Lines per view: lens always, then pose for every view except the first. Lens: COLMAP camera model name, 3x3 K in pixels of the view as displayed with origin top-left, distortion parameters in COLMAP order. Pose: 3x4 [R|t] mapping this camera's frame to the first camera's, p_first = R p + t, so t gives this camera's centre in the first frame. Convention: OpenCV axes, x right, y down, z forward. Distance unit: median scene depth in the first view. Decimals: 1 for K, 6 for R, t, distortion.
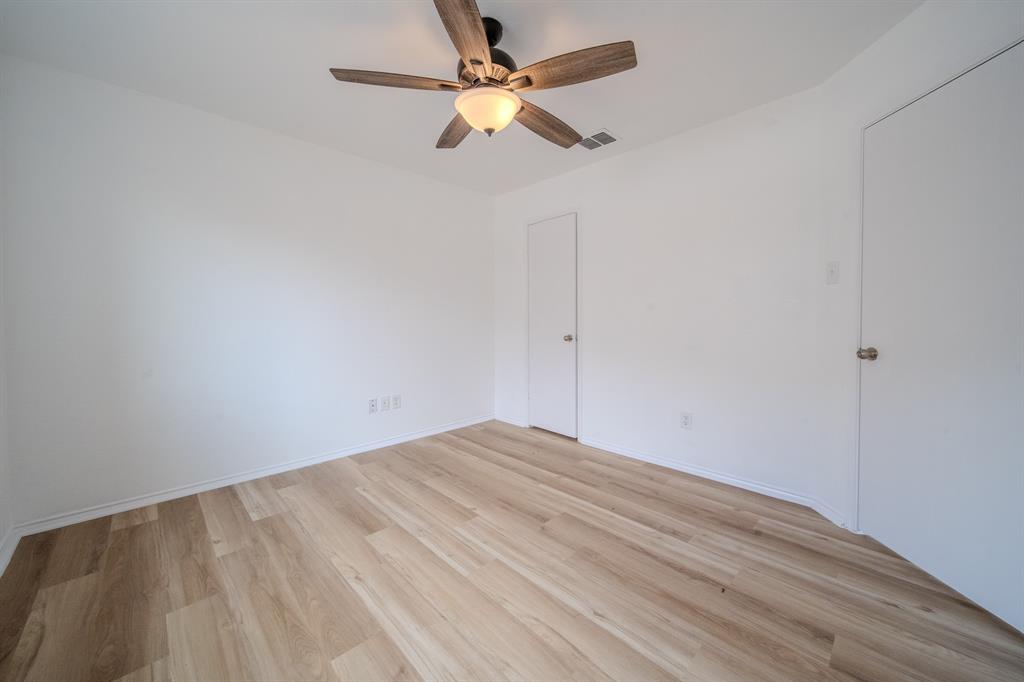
lens RADIAL K [[389.6, 0, 528.2], [0, 389.6, 329.6], [0, 0, 1]] dist [-0.000447, -0.000362]
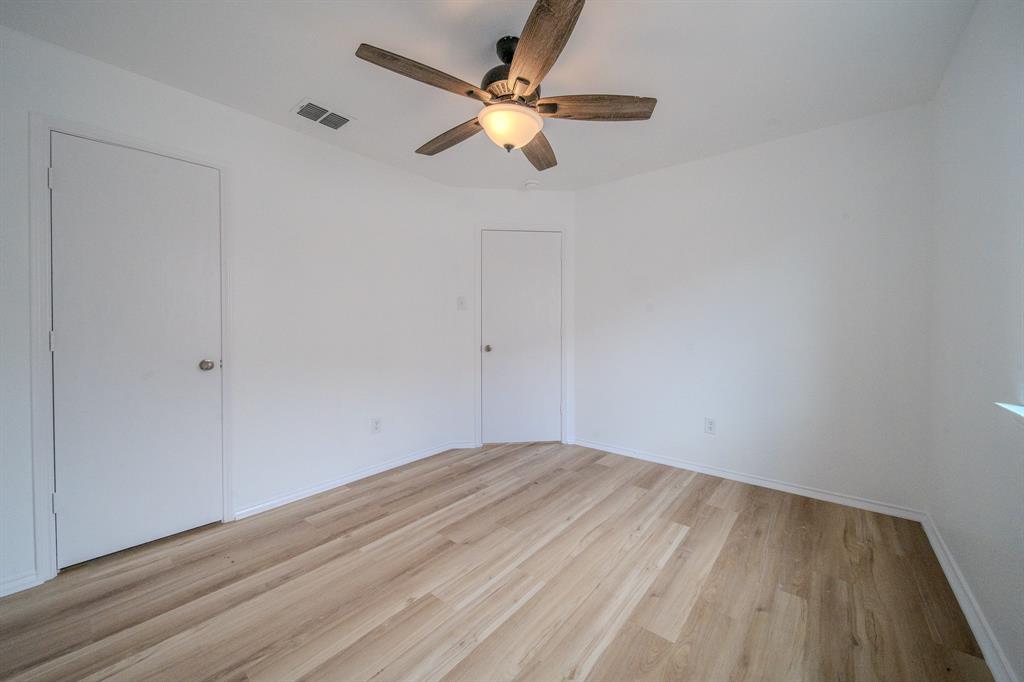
lens RADIAL K [[389.6, 0, 528.2], [0, 389.6, 329.6], [0, 0, 1]] dist [-0.000447, -0.000362]
pose [[-0.129027, -0.007288, 0.991614, -1.003851], [0.032400, 0.999408, 0.011561, -0.044526], [-0.991112, 0.033620, -0.128714, 0.988137]]
